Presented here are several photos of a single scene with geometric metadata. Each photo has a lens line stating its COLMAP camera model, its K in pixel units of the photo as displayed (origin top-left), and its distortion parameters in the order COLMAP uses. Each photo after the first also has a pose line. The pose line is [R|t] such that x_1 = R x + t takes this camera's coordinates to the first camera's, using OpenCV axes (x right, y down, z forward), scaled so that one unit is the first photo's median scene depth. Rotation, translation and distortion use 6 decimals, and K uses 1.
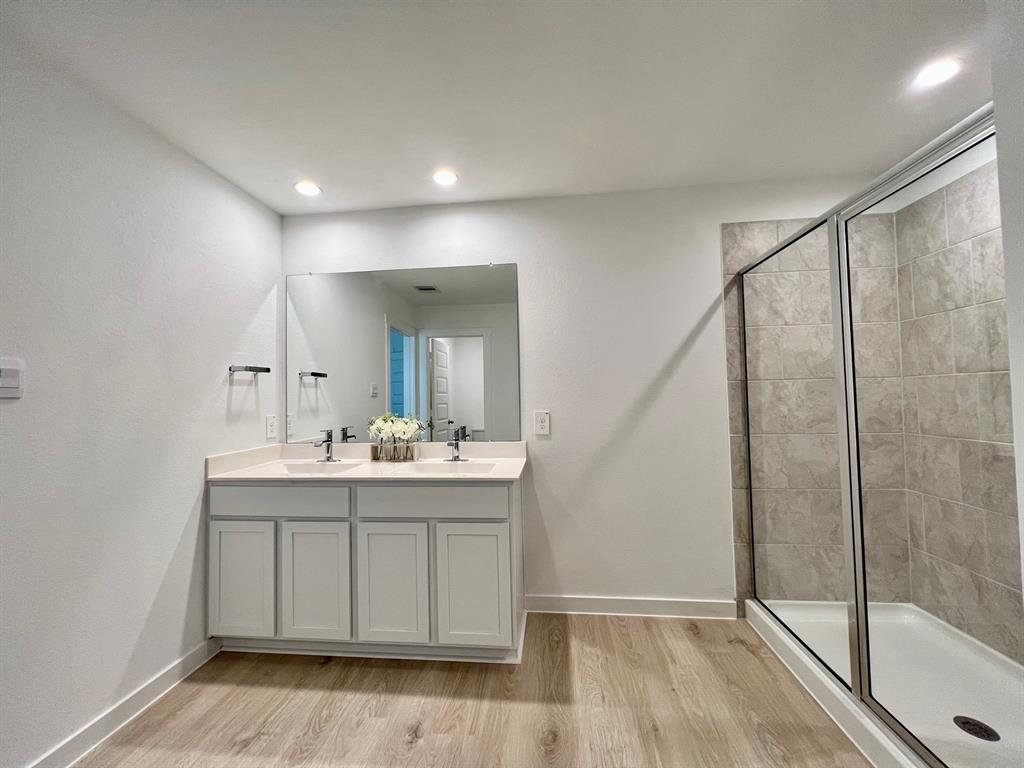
lens RADIAL K [[409.6, 0, 510.5], [0, 409.6, 381.4], [0, 0, 1]] dist [-0.002787, -0.000118]
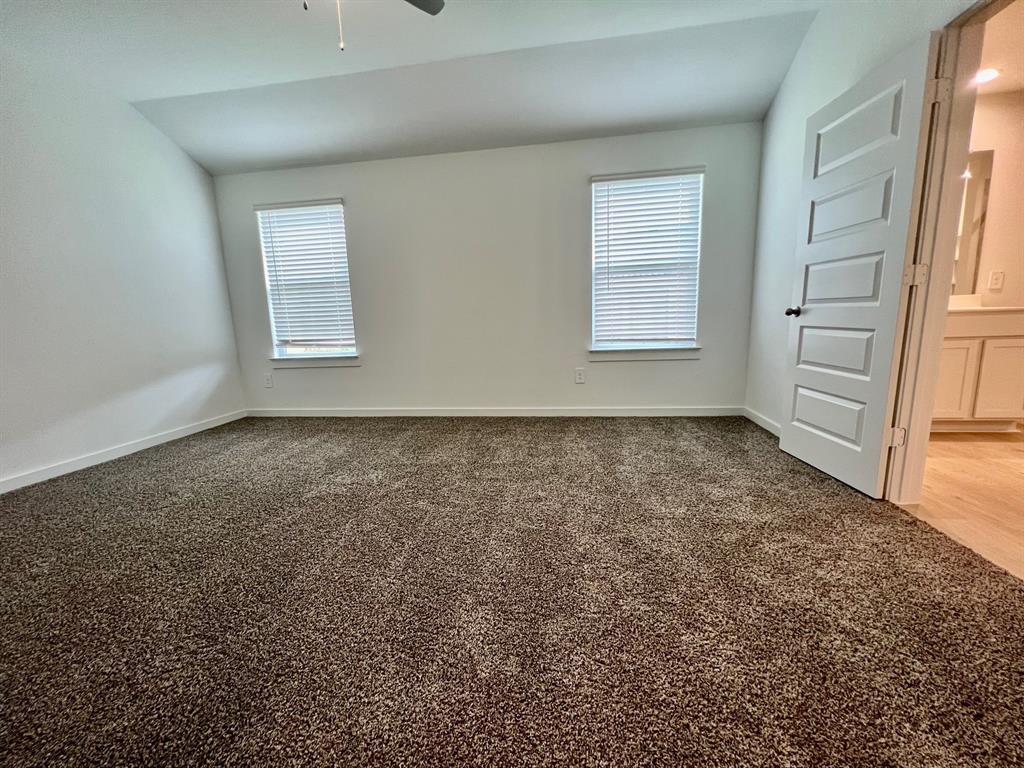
lens RADIAL K [[409.6, 0, 510.5], [0, 409.6, 381.4], [0, 0, 1]] dist [-0.002787, -0.000118]
pose [[0.999018, -0.005662, -0.043944, -1.585317], [0.013784, 0.982301, 0.186802, 0.171449], [0.042109, -0.187224, 0.981414, -0.466178]]
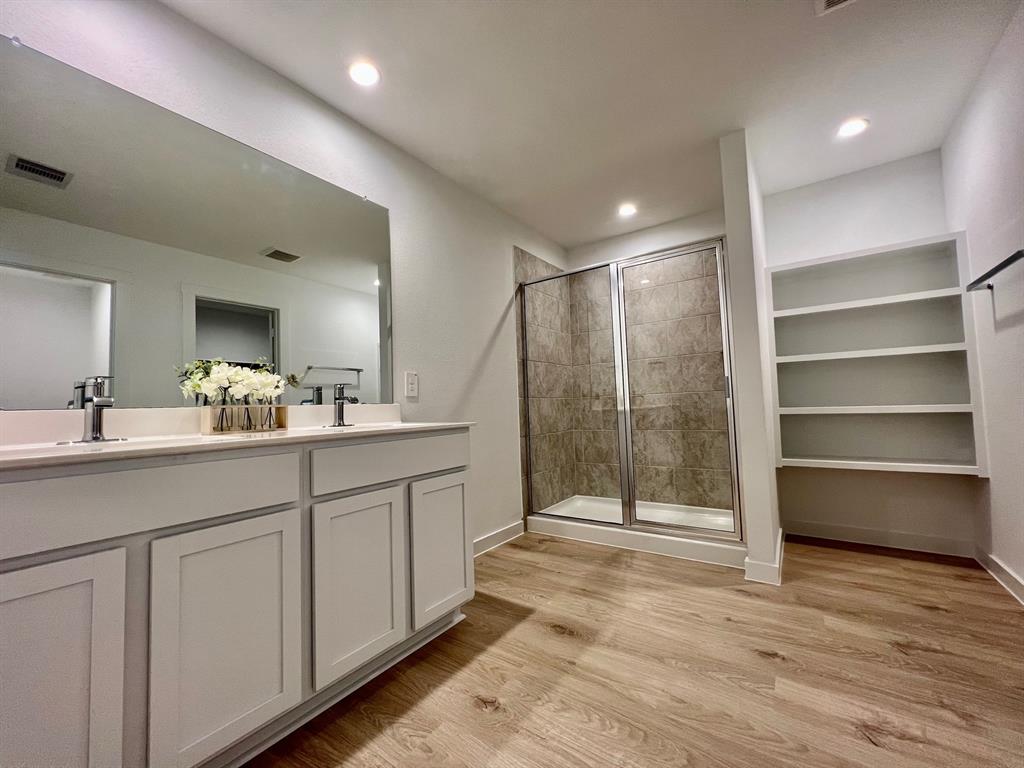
lens RADIAL K [[409.6, 0, 510.5], [0, 409.6, 381.4], [0, 0, 1]] dist [-0.002787, -0.000118]
pose [[0.495357, 0.056895, 0.866825, -0.702484], [-0.005123, 0.998027, -0.062580, 0.167911], [-0.868675, 0.026559, 0.494671, 0.361658]]
